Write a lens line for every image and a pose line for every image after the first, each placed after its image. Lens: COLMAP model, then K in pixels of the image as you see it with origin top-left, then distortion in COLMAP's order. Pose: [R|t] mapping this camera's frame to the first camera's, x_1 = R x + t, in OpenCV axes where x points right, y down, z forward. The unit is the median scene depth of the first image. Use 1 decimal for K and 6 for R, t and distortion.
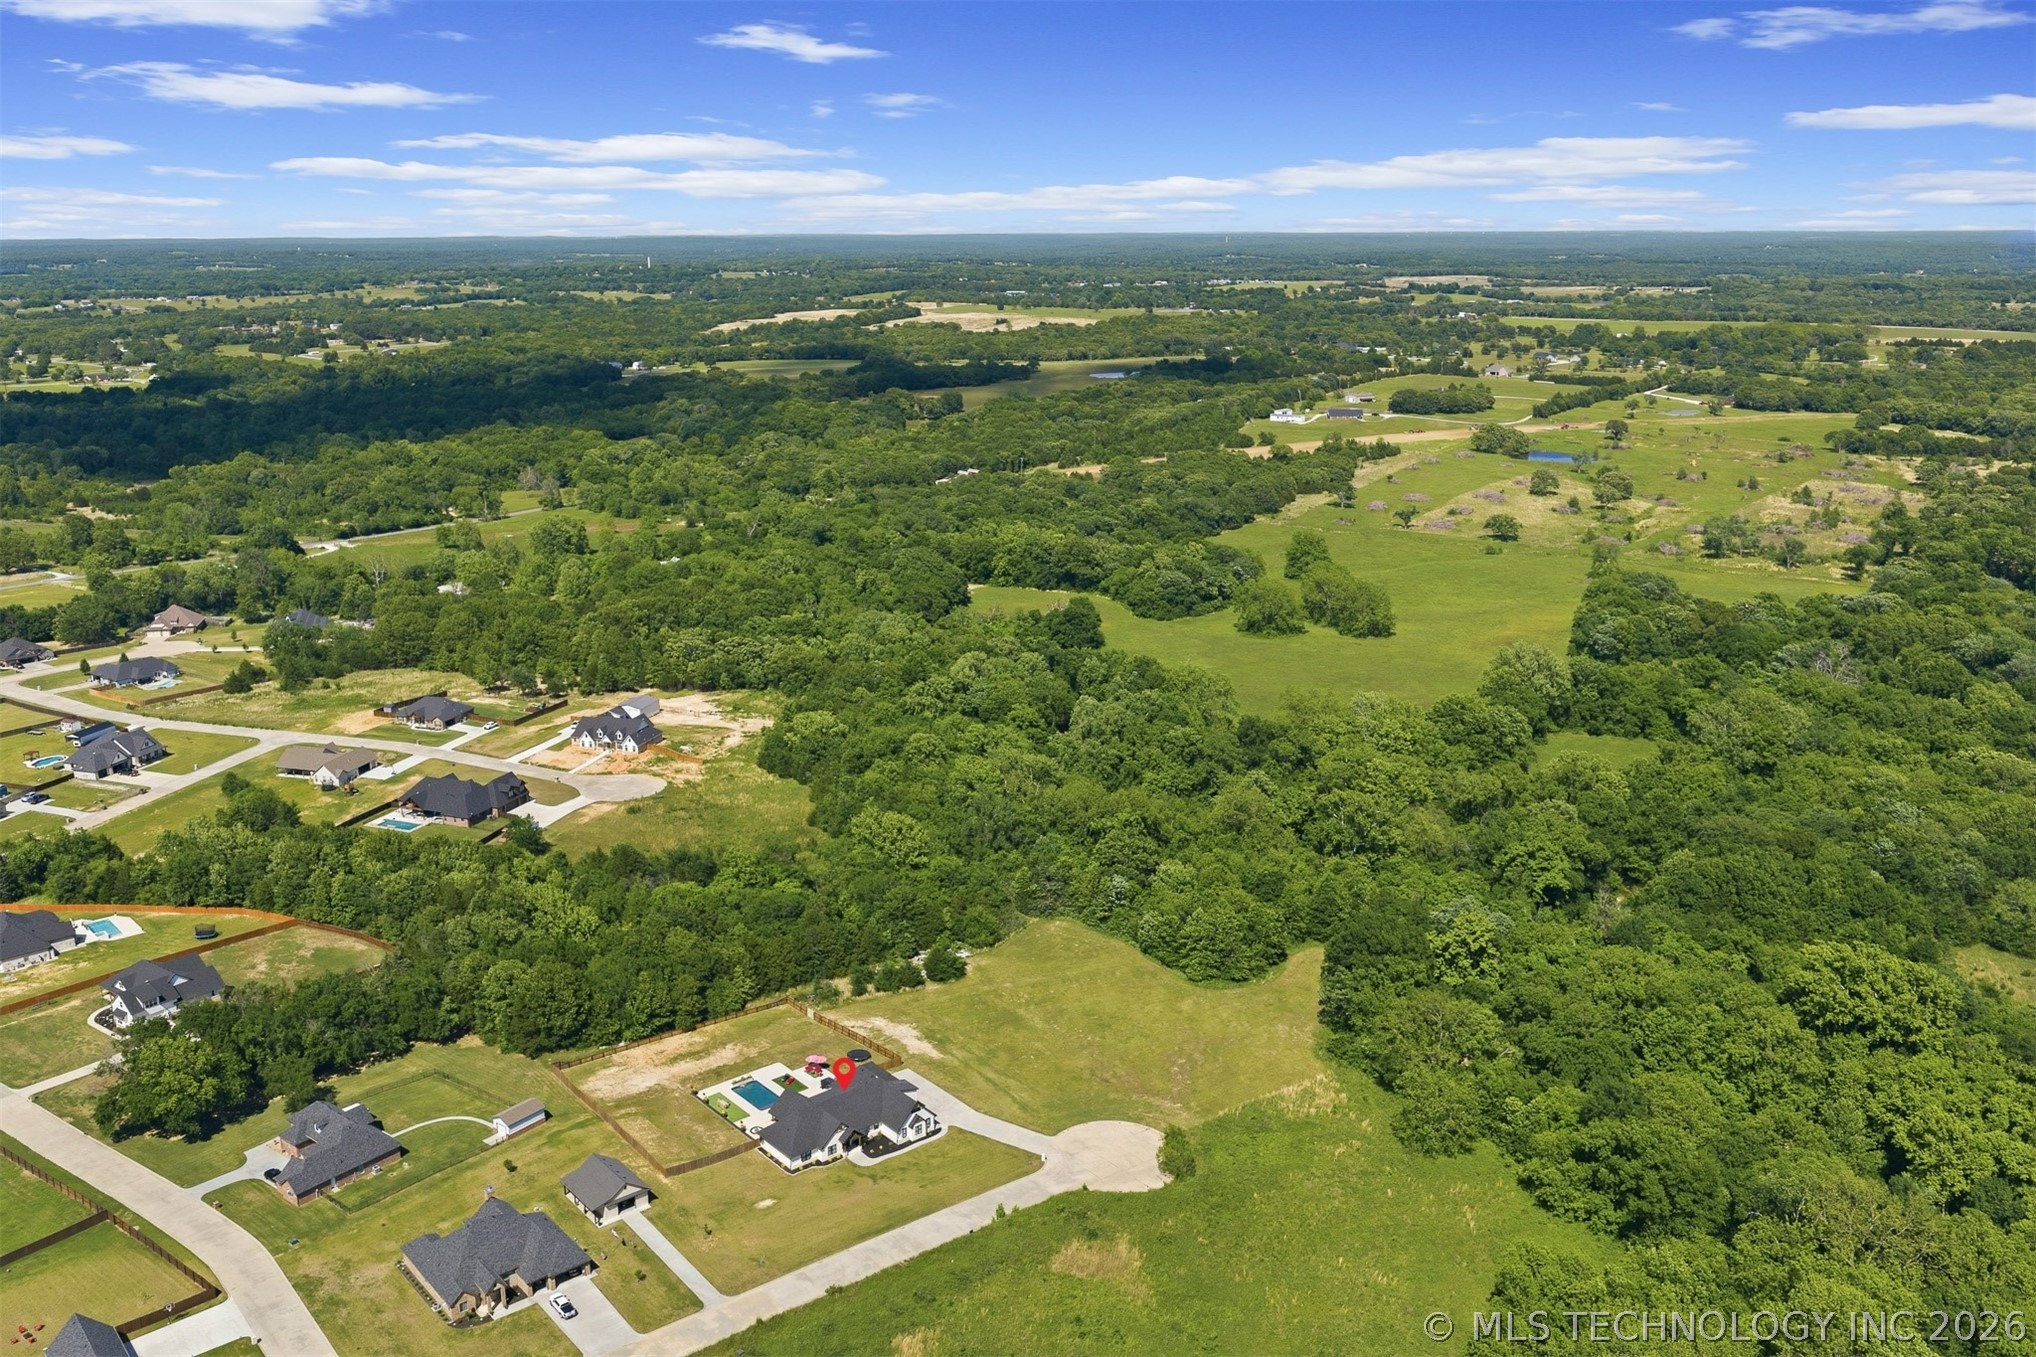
lens RADIAL K [[1723.1, 0, 1010.2], [0, 1723.1, 584.2], [0, 0, 1]] dist [-0.002775, -0.003101]
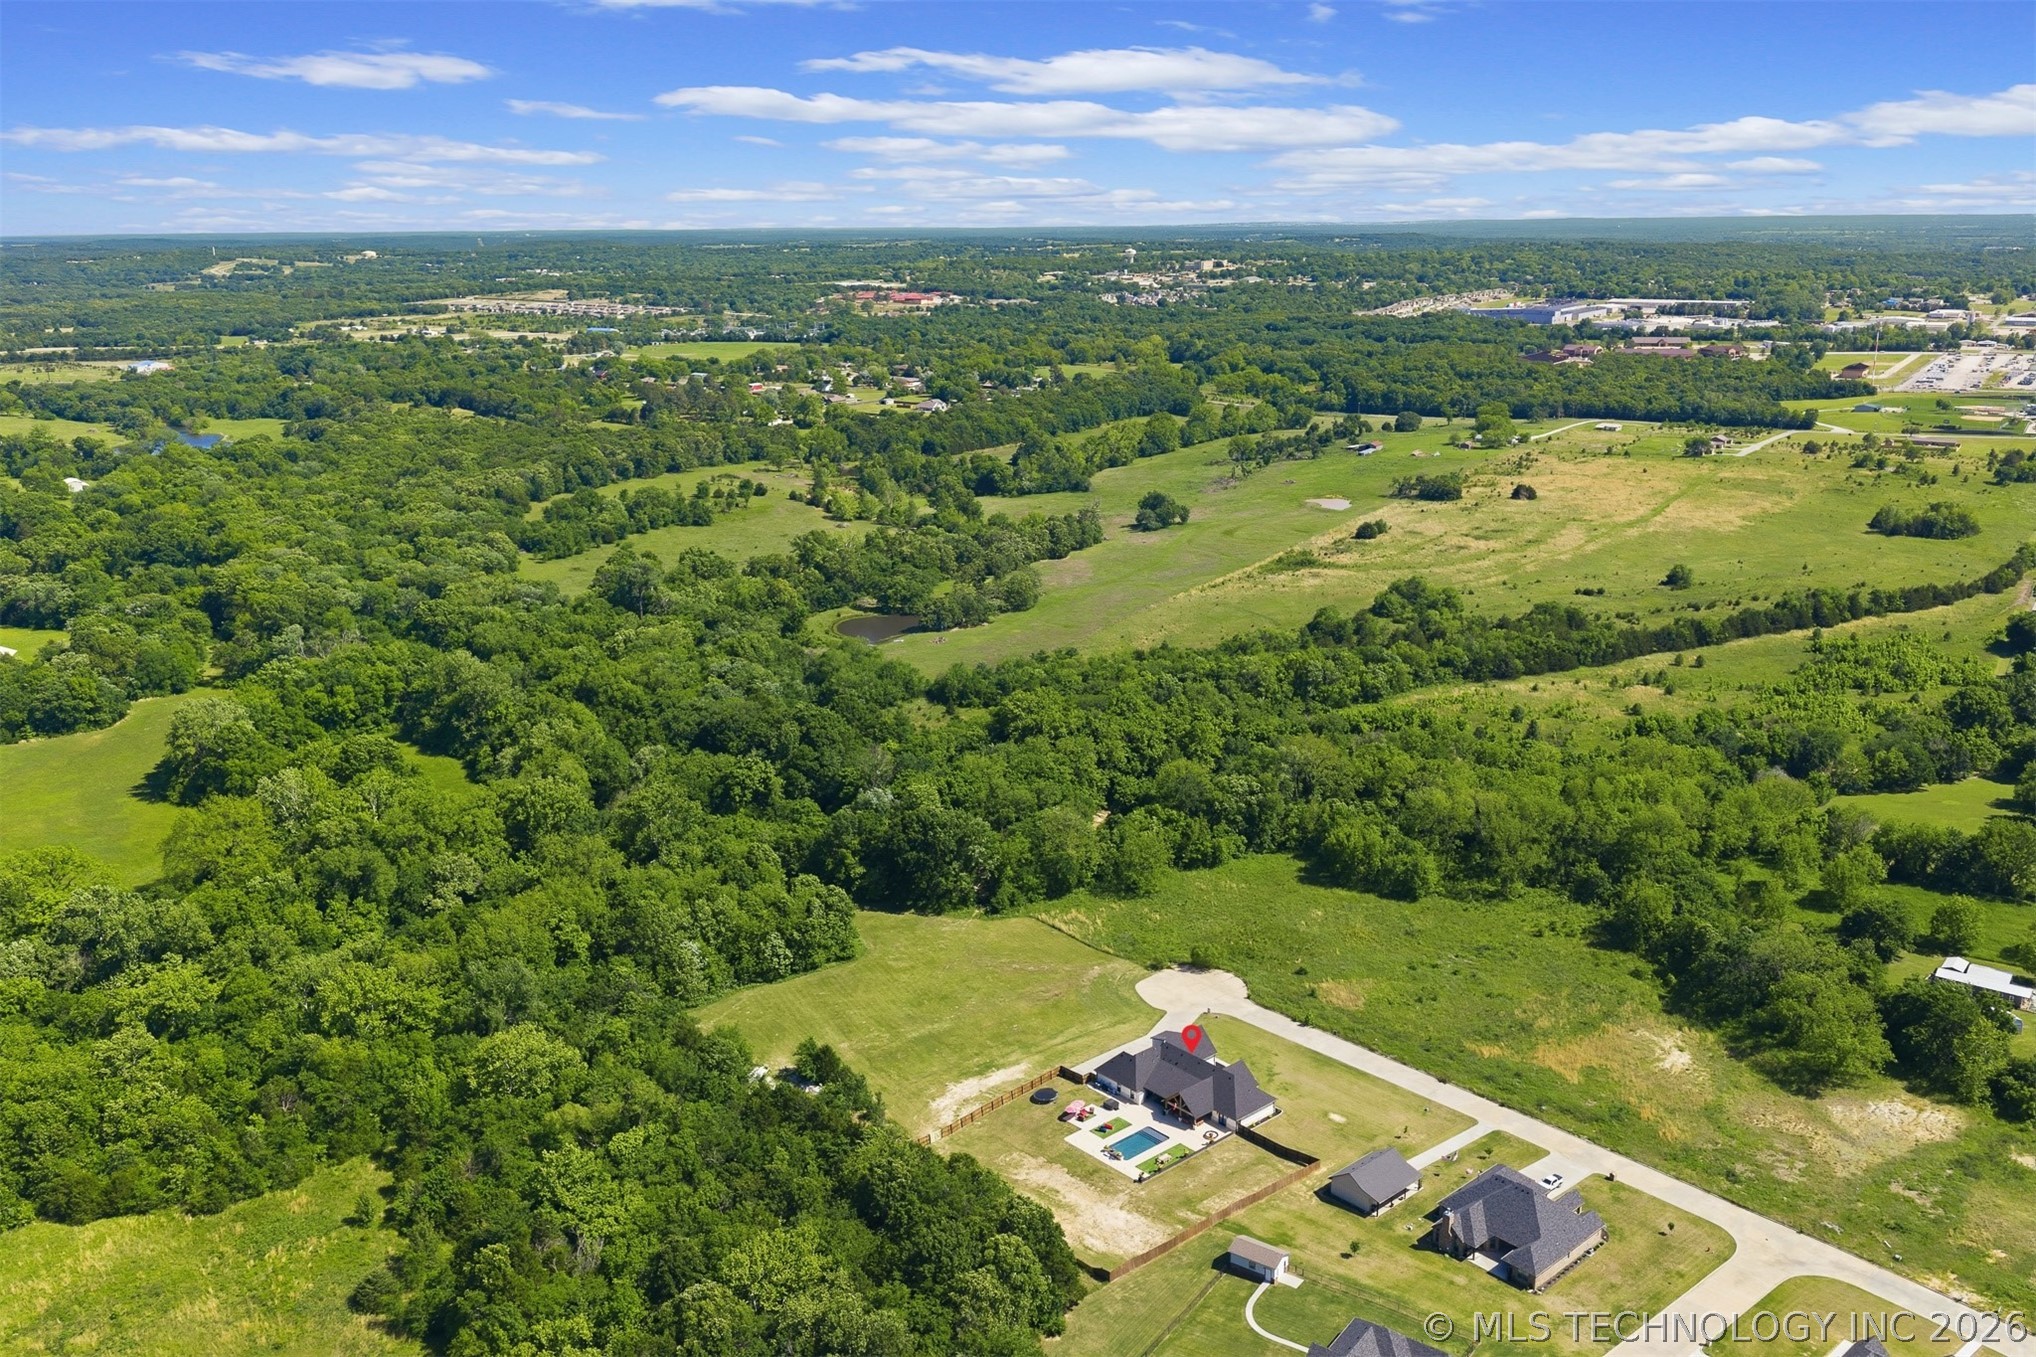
lens RADIAL K [[1723.1, 0, 1010.2], [0, 1723.1, 584.2], [0, 0, 1]] dist [-0.002775, -0.003101]
pose [[-0.029059, -0.209320, 0.977415, -1.031349], [0.219223, 0.952688, 0.210542, -0.215698], [-0.975242, 0.220390, 0.018204, 1.010398]]
